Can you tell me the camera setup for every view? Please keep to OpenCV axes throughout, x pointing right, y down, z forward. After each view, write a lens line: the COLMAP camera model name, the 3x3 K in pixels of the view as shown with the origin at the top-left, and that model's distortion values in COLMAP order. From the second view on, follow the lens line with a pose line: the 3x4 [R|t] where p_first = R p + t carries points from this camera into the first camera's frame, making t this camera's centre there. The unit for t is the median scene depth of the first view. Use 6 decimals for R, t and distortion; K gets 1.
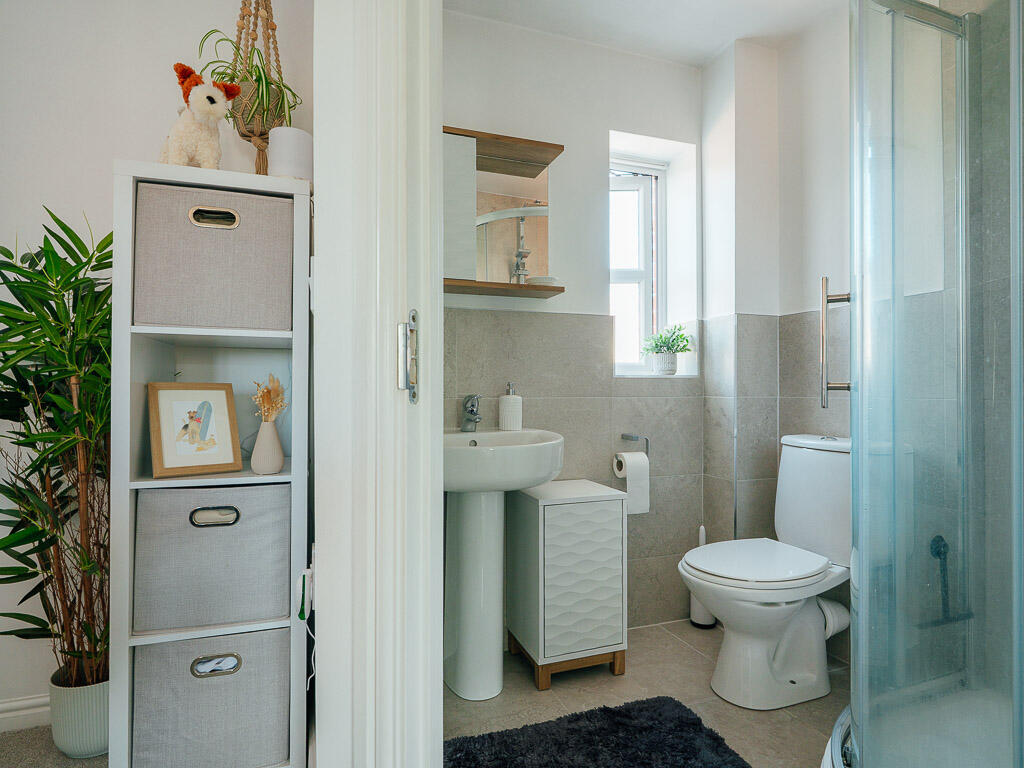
lens RADIAL K [[558.3, 0, 518.6], [0, 558.3, 382.6], [0, 0, 1]] dist [0.004353, -0.001574]
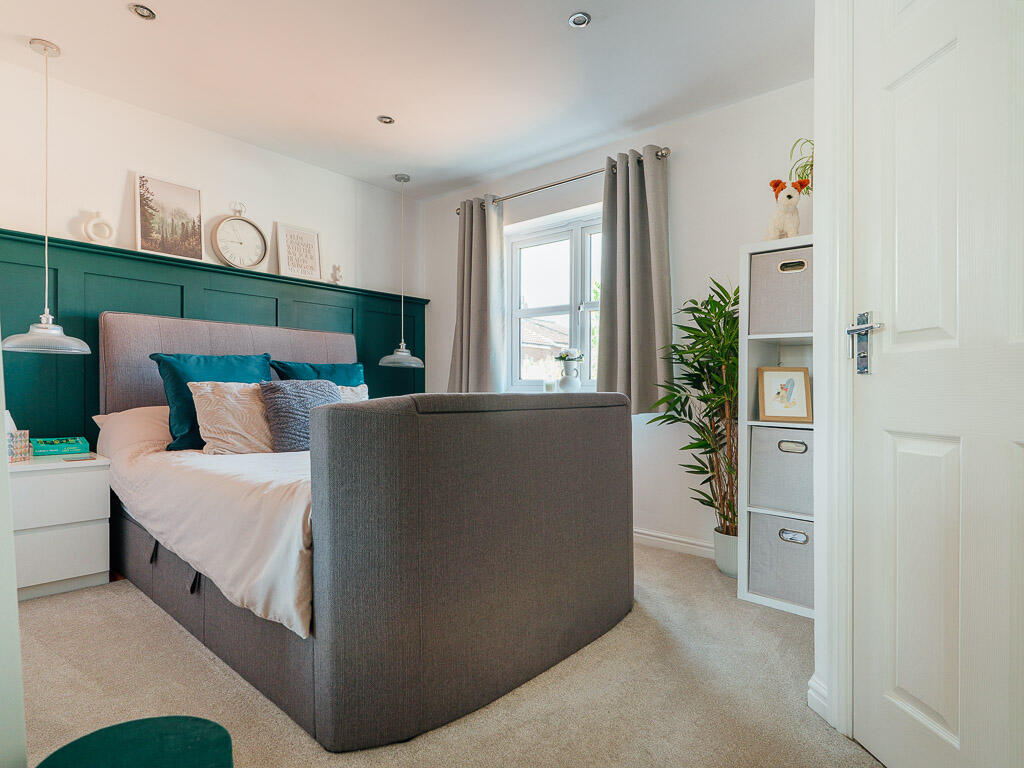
lens RADIAL K [[558.3, 0, 509.4], [0, 558.3, 385.3], [0, 0, 1]] dist [0.004353, -0.001574]
pose [[0.483904, 0.000962, -0.875120, 0.470402], [0.002177, 0.999995, 0.002303, 0.049478], [0.875118, -0.003019, 0.483900, -0.503868]]
